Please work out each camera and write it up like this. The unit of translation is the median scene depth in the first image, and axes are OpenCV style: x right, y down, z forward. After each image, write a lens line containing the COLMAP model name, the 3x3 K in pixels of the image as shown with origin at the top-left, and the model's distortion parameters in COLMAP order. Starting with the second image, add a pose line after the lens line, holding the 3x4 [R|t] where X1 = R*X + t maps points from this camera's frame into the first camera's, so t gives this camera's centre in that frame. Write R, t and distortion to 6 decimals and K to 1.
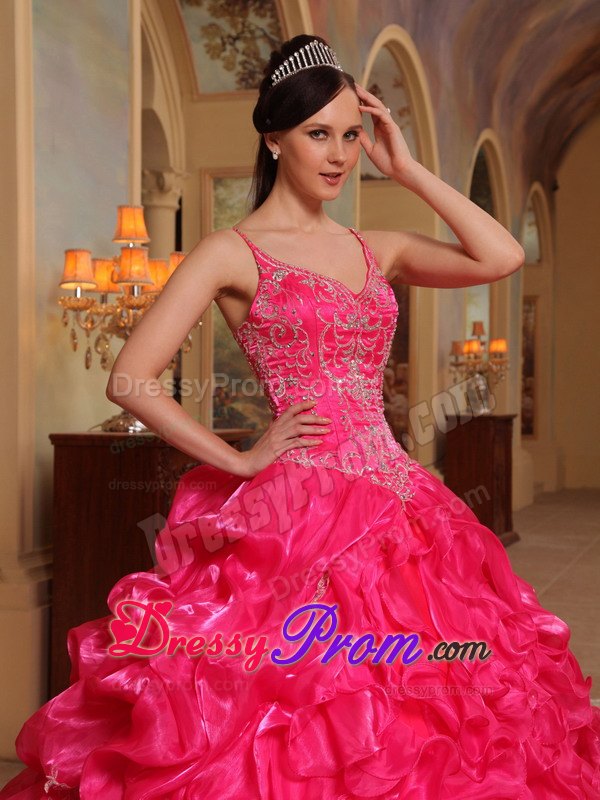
lens RADIAL K [[1216.5, 0, 301.3], [0, 1216.5, 430.3], [0, 0, 1]] dist [0.138483, 0.017141]
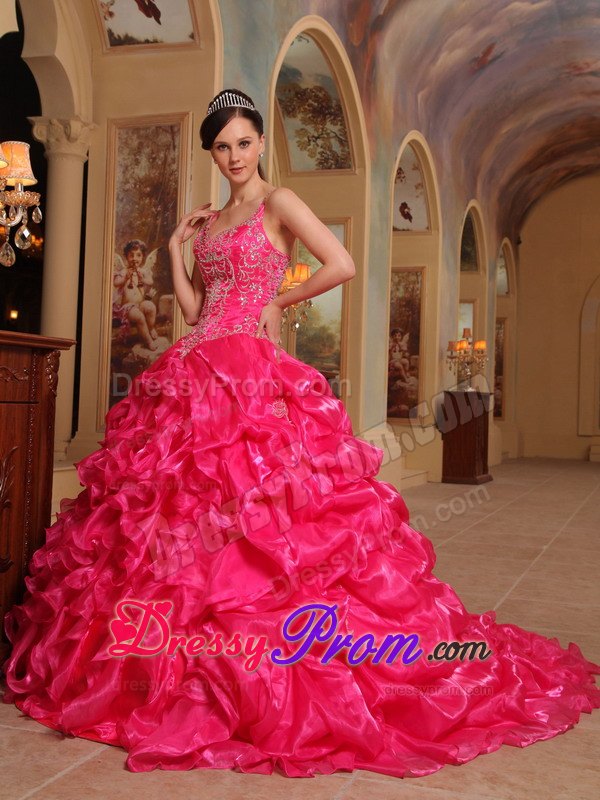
lens RADIAL K [[912.7, 0, 304.6], [0, 912.7, 381.9], [0, 0, 1]] dist [0.010081, 0.026564]
pose [[0.999451, 0.023239, -0.023620, -0.023374], [-0.024214, 0.998830, -0.041857, 0.027346], [0.022619, 0.042405, 0.998844, -0.097257]]
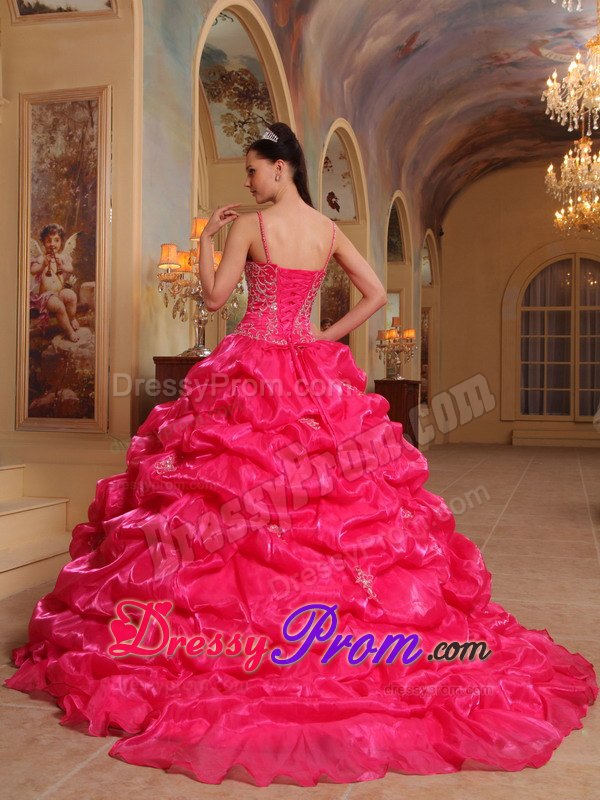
lens RADIAL K [[884.0, 0, 289.3], [0, 884.0, 384.5], [0, 0, 1]] dist [0.013507, 0.022057]
pose [[0.999244, 0.002562, 0.038796, -0.026085], [-0.001365, 0.999524, -0.030830, 0.026755], [-0.038856, 0.030754, 0.998771, -0.058237]]
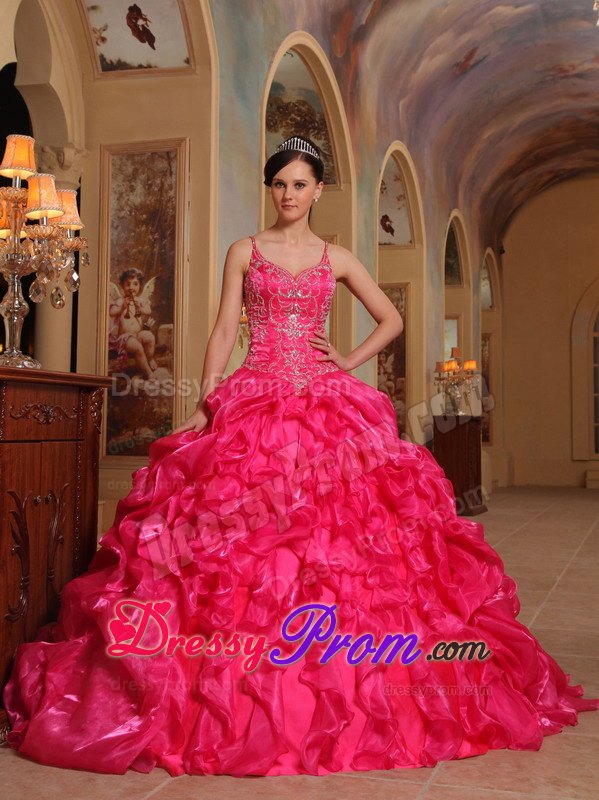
lens RADIAL K [[1018.5, 0, 295.4], [0, 1018.5, 359.3], [0, 0, 1]] dist [0.020671, 0.048340]
pose [[0.999961, 0.002024, 0.008619, -0.046556], [-0.001251, 0.996057, -0.088707, 0.027060], [-0.008765, 0.088693, 0.996020, -0.137809]]
